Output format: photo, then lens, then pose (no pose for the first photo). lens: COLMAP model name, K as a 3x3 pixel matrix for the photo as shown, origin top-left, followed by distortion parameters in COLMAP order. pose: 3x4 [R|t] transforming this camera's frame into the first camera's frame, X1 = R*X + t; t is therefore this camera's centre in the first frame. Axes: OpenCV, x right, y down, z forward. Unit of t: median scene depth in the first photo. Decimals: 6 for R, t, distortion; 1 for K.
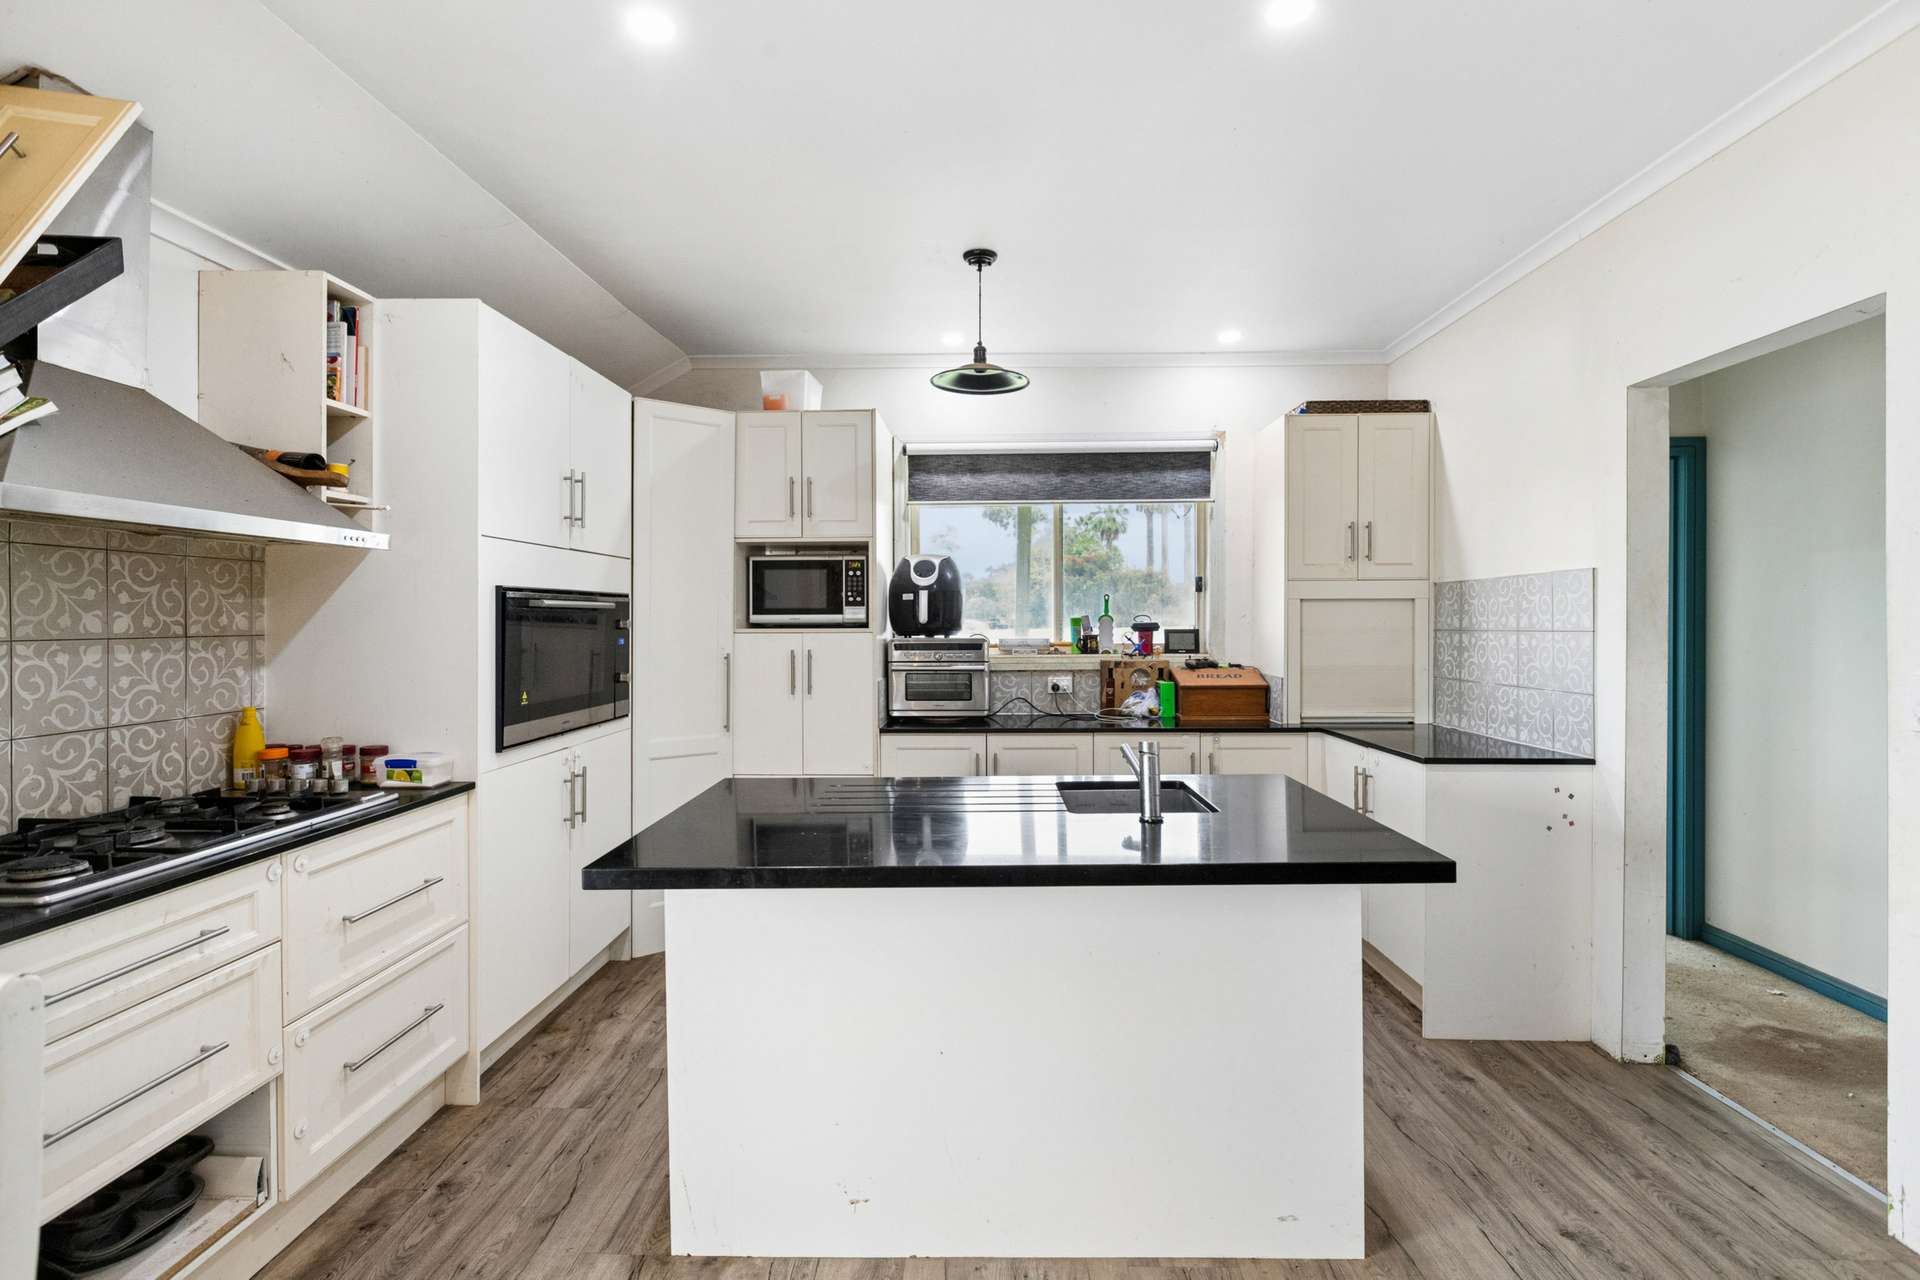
lens RADIAL K [[902.1, 0, 957.6], [0, 902.1, 629.6], [0, 0, 1]] dist [-0.009133, -0.000562]
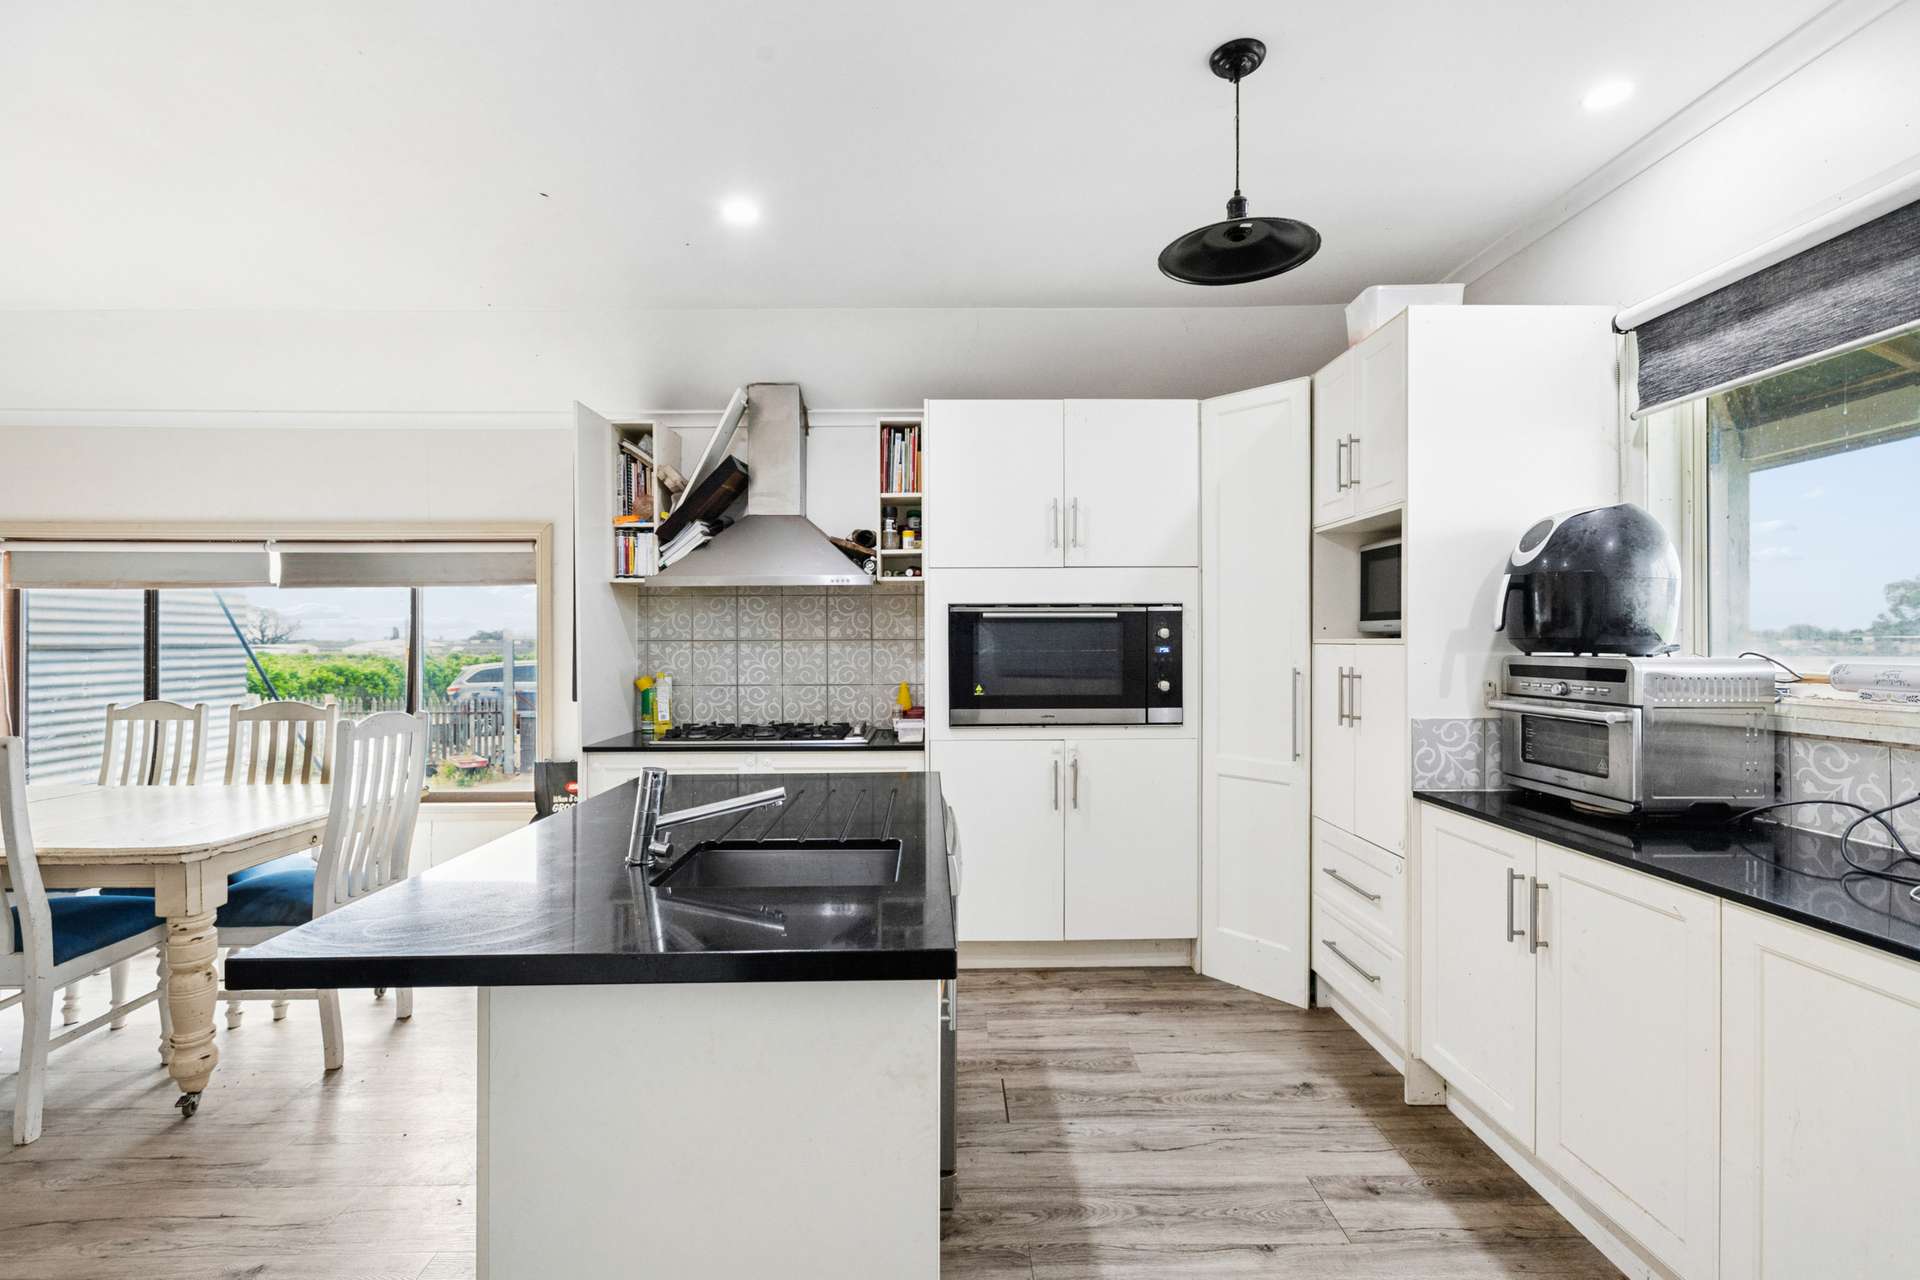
lens RADIAL K [[850.9, 0, 952.3], [0, 850.9, 644.0], [0, 0, 1]] dist [-0.003550, -0.000030]
pose [[0.053521, 0.008573, -0.998530, 0.522545], [-0.009041, 0.999926, 0.008101, 0.000833], [0.998526, 0.008594, 0.053594, 0.645193]]
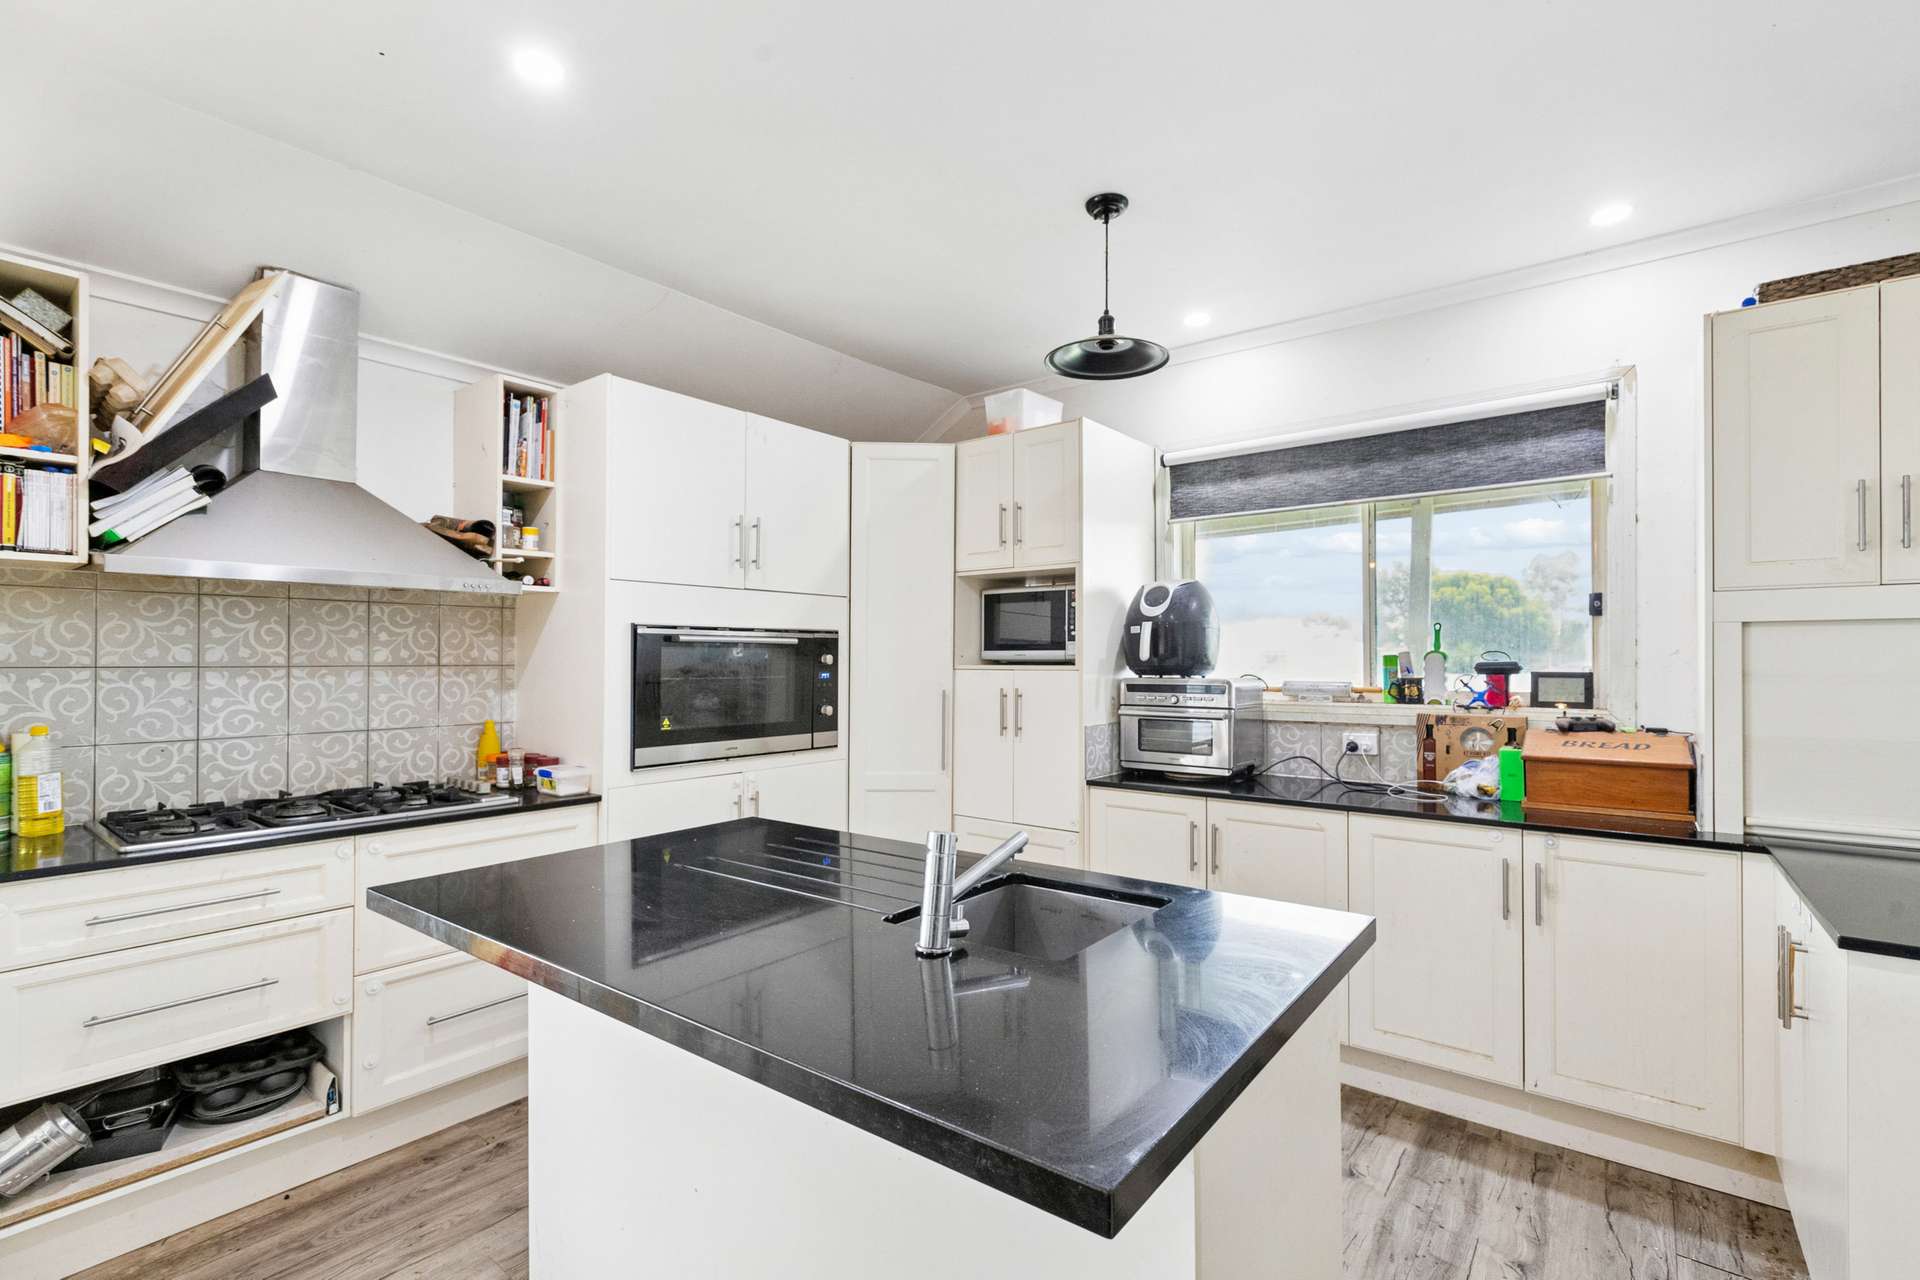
lens RADIAL K [[850.9, 0, 957.4], [0, 850.9, 654.7], [0, 0, 1]] dist [-0.003550, -0.000030]
pose [[0.804593, 0.000554, -0.593826, 0.310364], [-0.010995, 0.999842, -0.013964, 0.000775], [0.593725, 0.017764, 0.804472, 0.264476]]
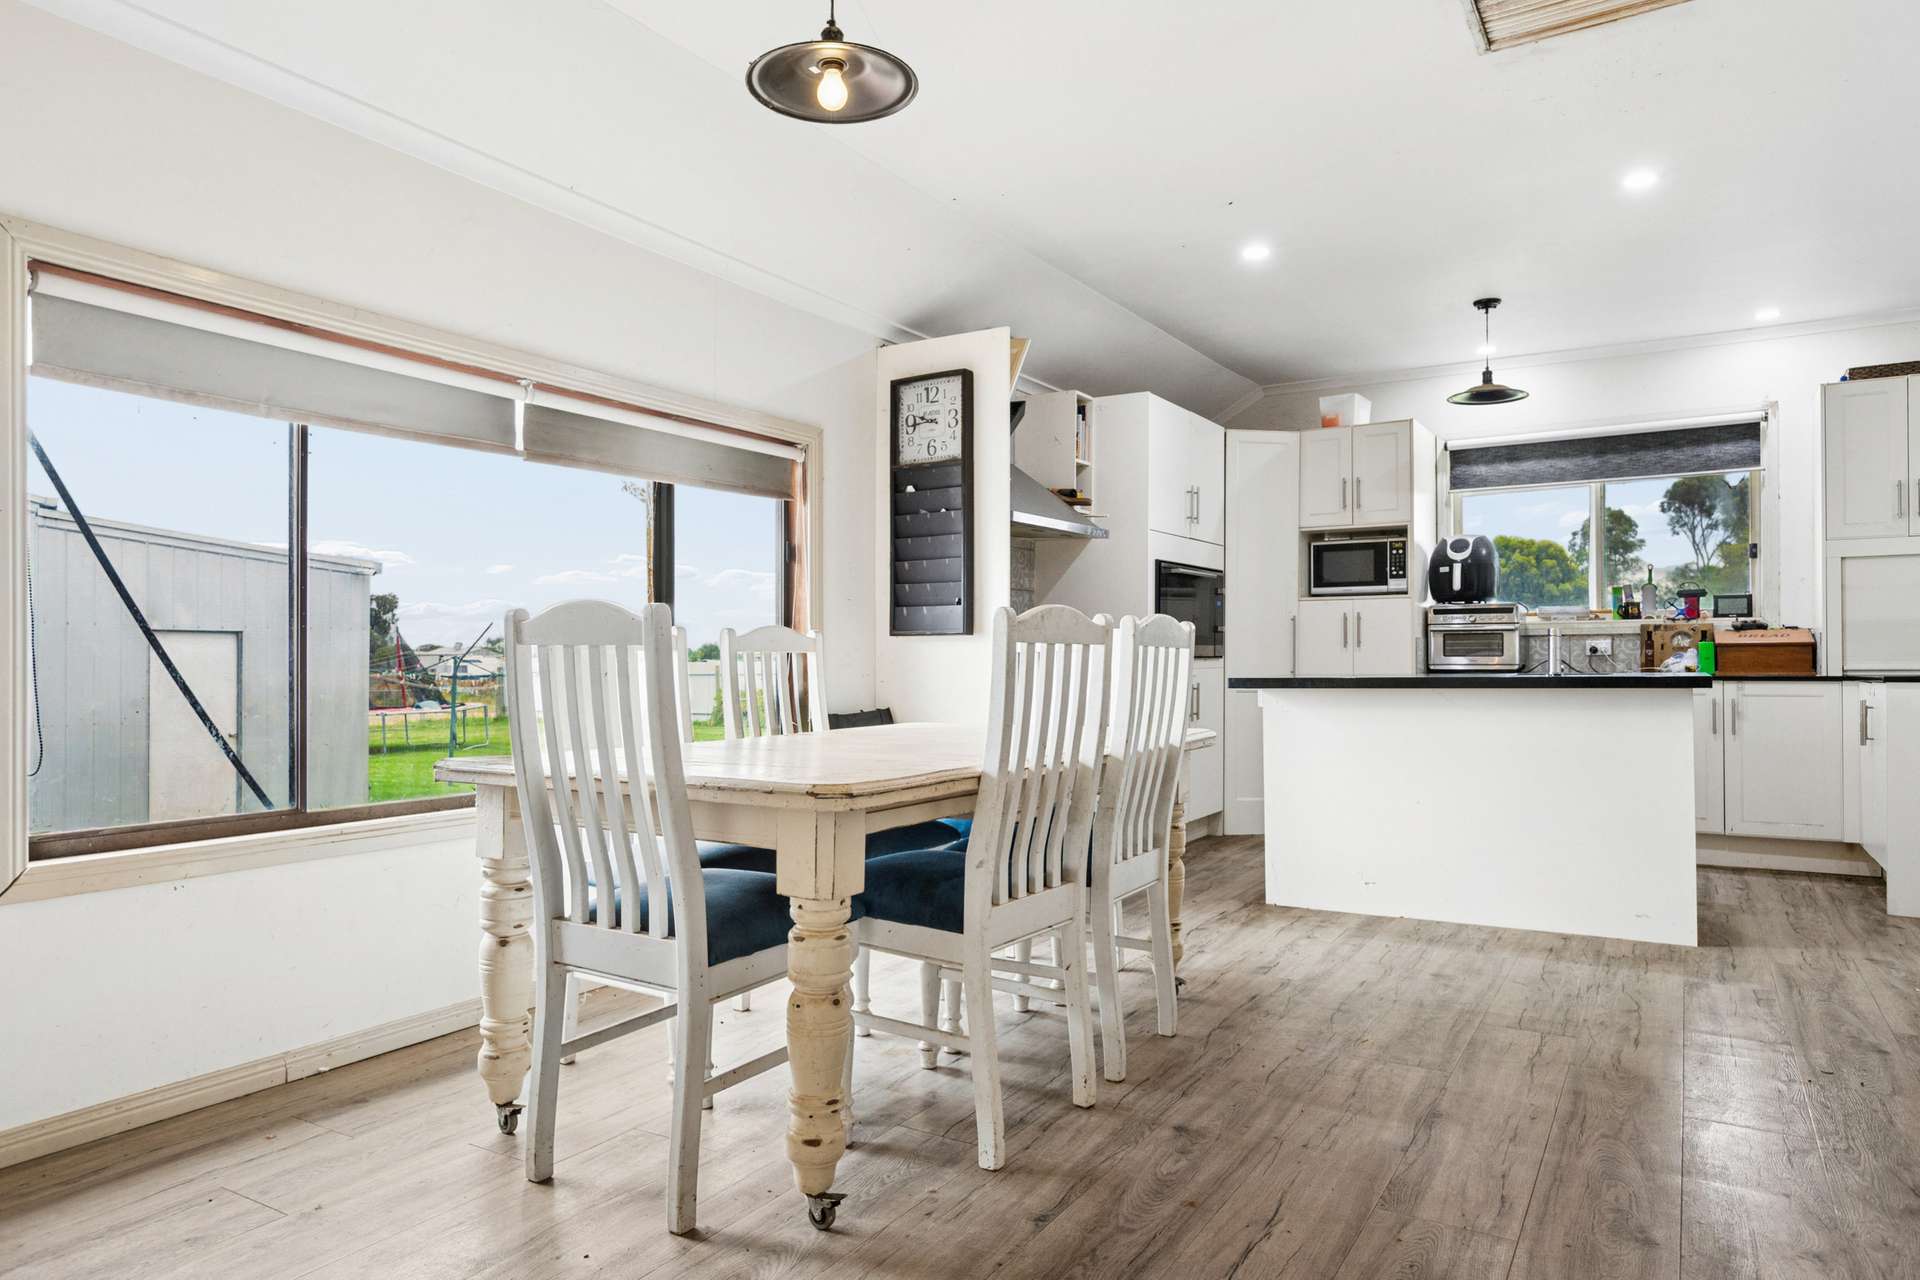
lens RADIAL K [[1172.5, 0, 964.0], [0, 1172.5, 650.3], [0, 0, 1]] dist [-0.002398, -0.002652]
pose [[0.869055, -0.002647, -0.494708, 0.172648], [-0.005256, 0.999880, -0.014583, 0.104765], [0.494688, 0.015274, 0.868937, -0.724581]]
